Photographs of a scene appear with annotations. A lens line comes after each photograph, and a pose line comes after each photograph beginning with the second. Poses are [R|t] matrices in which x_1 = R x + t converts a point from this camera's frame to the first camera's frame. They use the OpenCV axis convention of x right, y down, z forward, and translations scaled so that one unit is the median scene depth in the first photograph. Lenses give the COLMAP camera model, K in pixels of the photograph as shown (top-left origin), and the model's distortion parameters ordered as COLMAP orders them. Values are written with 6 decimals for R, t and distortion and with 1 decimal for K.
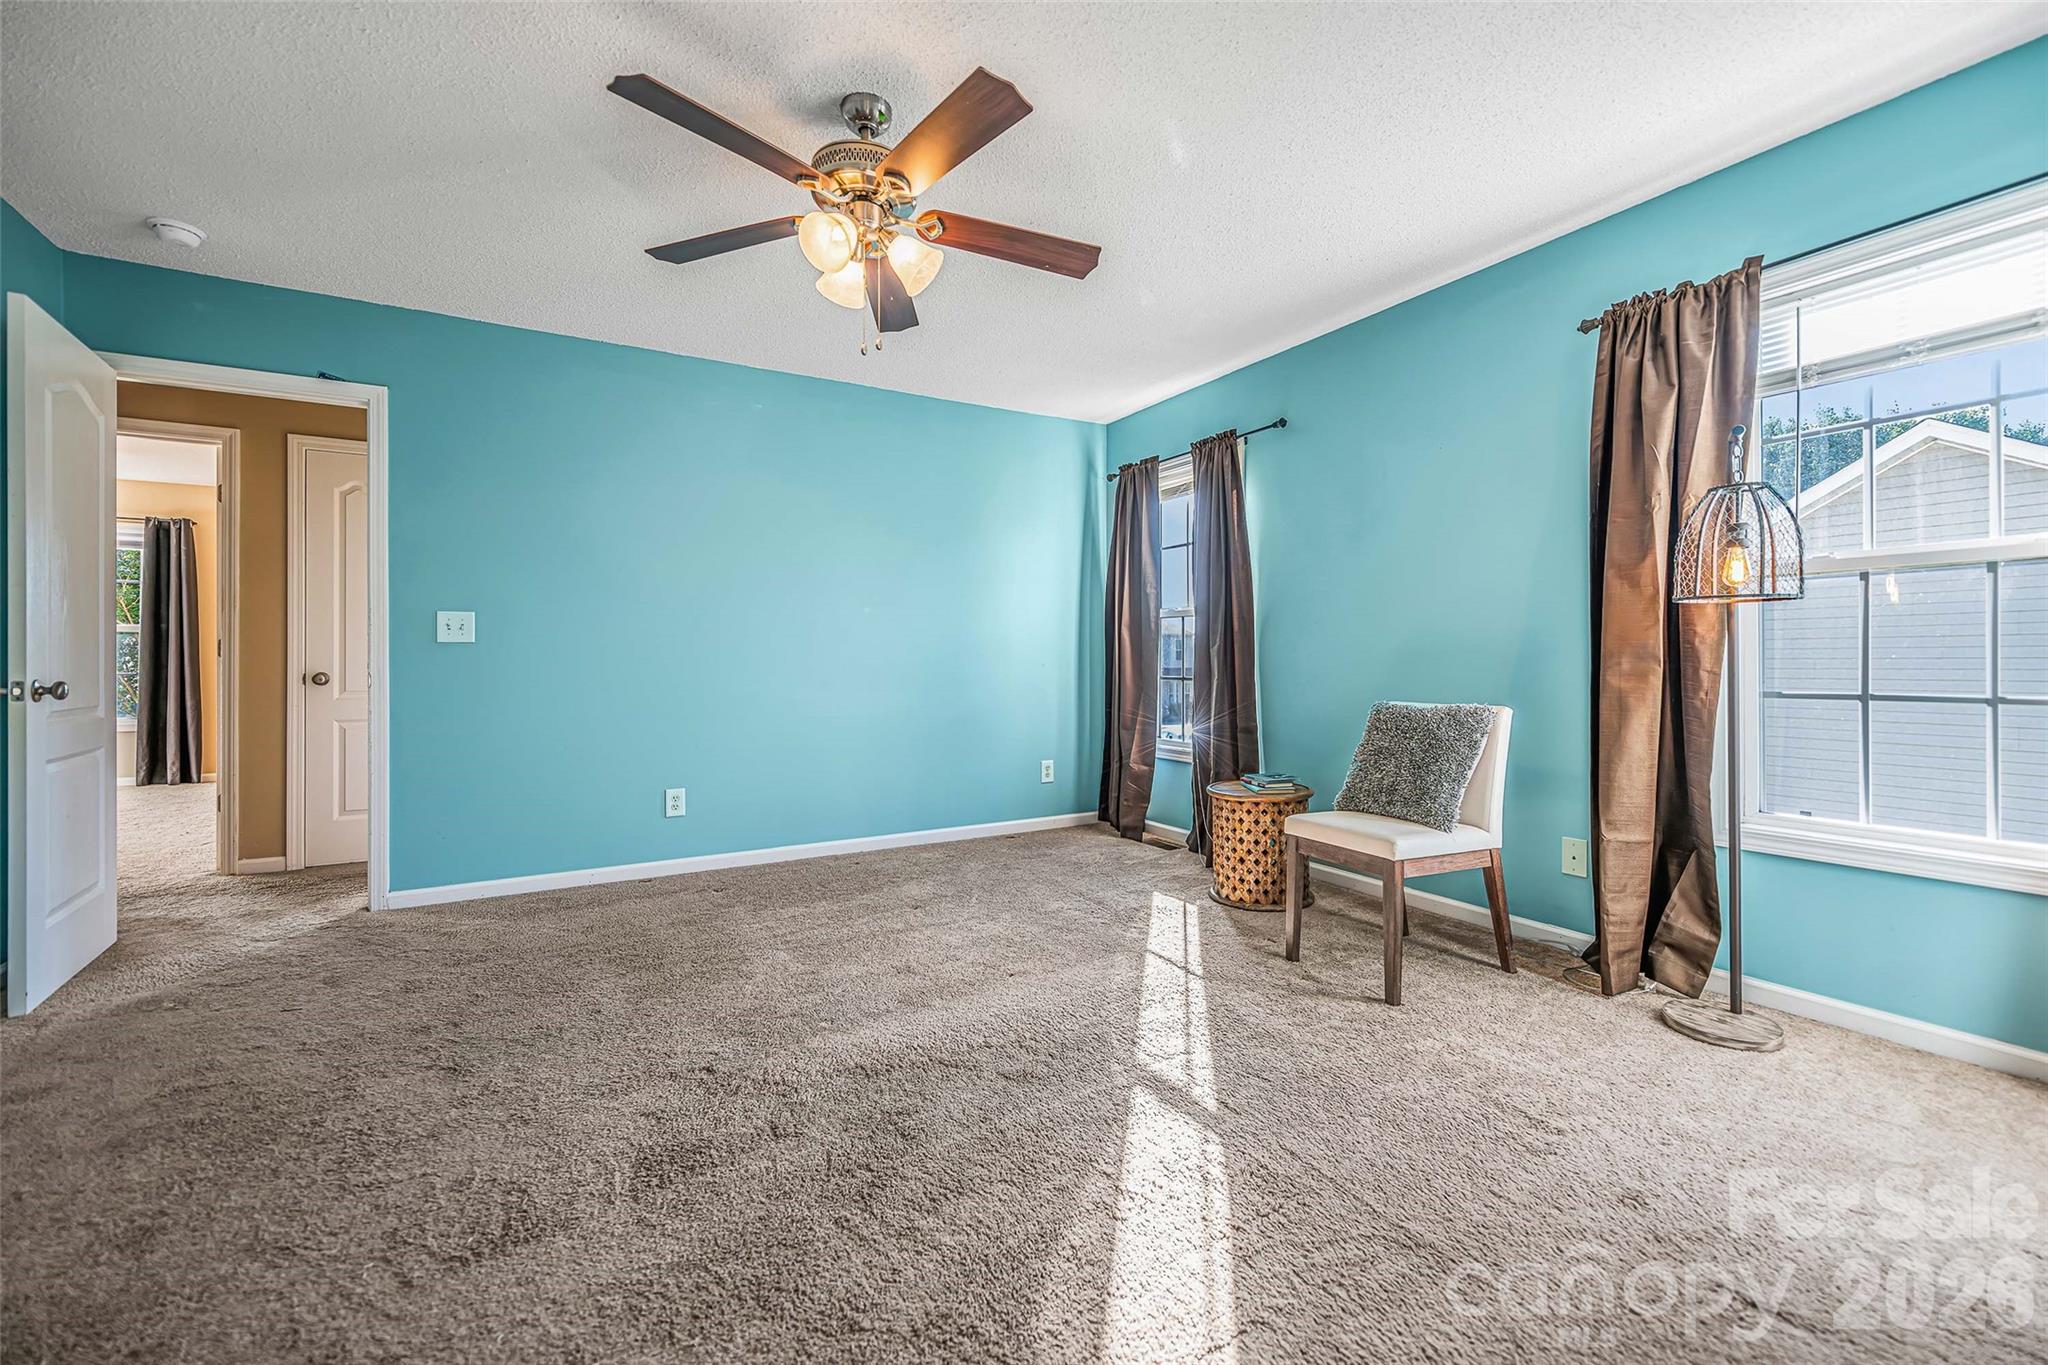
lens RADIAL K [[842.3, 0, 1027.6], [0, 842.3, 647.8], [0, 0, 1]] dist [0.000627, 0.000016]
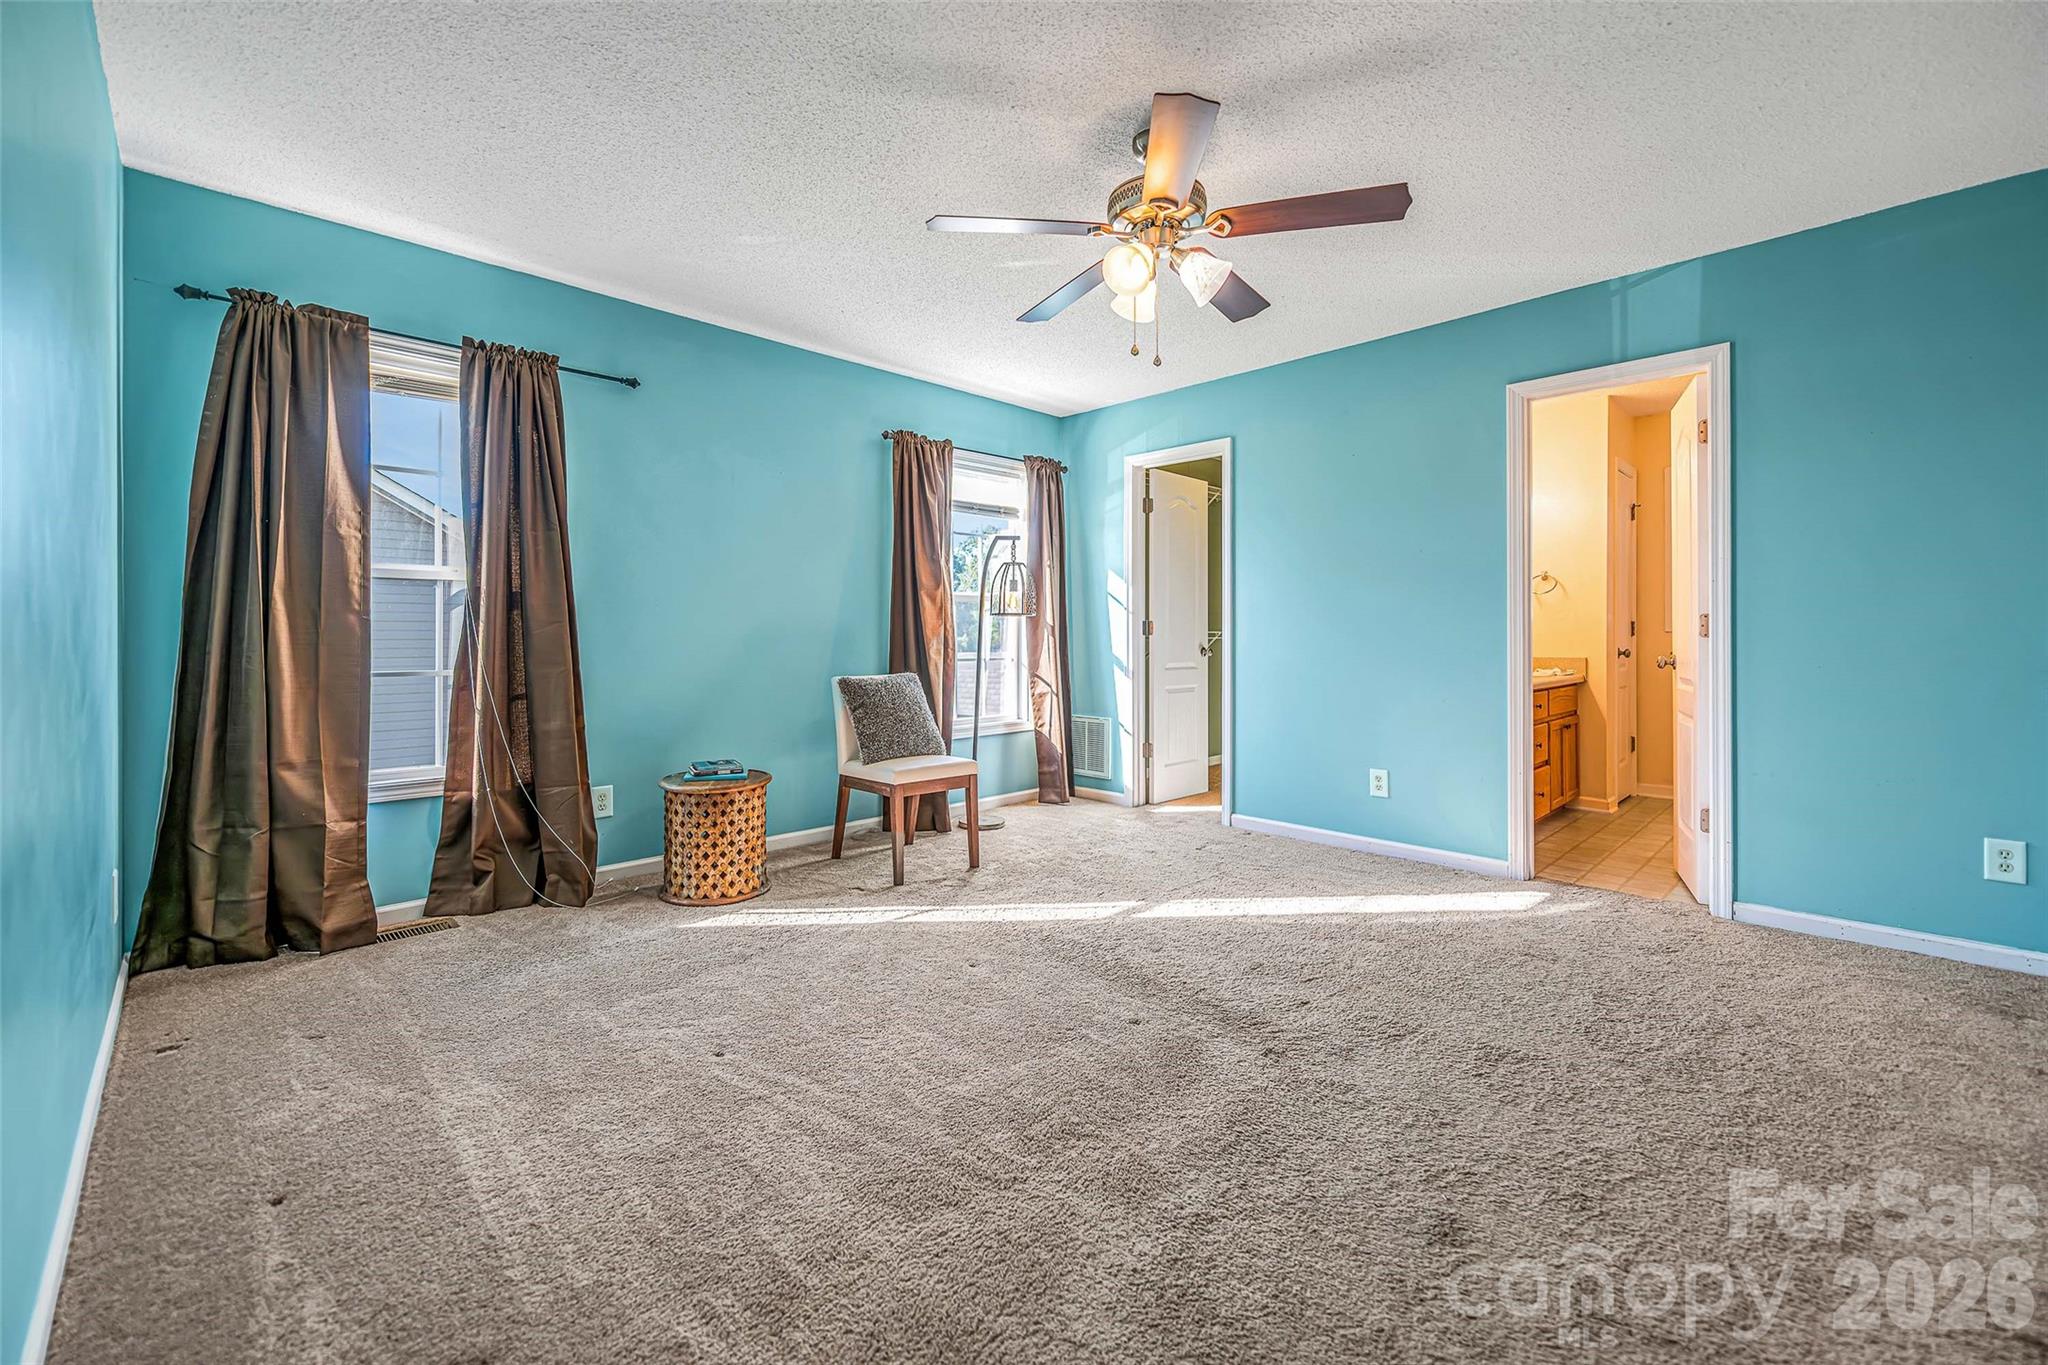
lens RADIAL K [[852.1, 0, 1030.0], [0, 852.1, 635.8], [0, 0, 1]] dist [-0.000672, -0.000177]
pose [[-0.259199, 0.008644, 0.965785, -0.717406], [-0.011460, 0.999862, -0.012025, 0.010545], [-0.965756, -0.014185, -0.259064, 0.855613]]
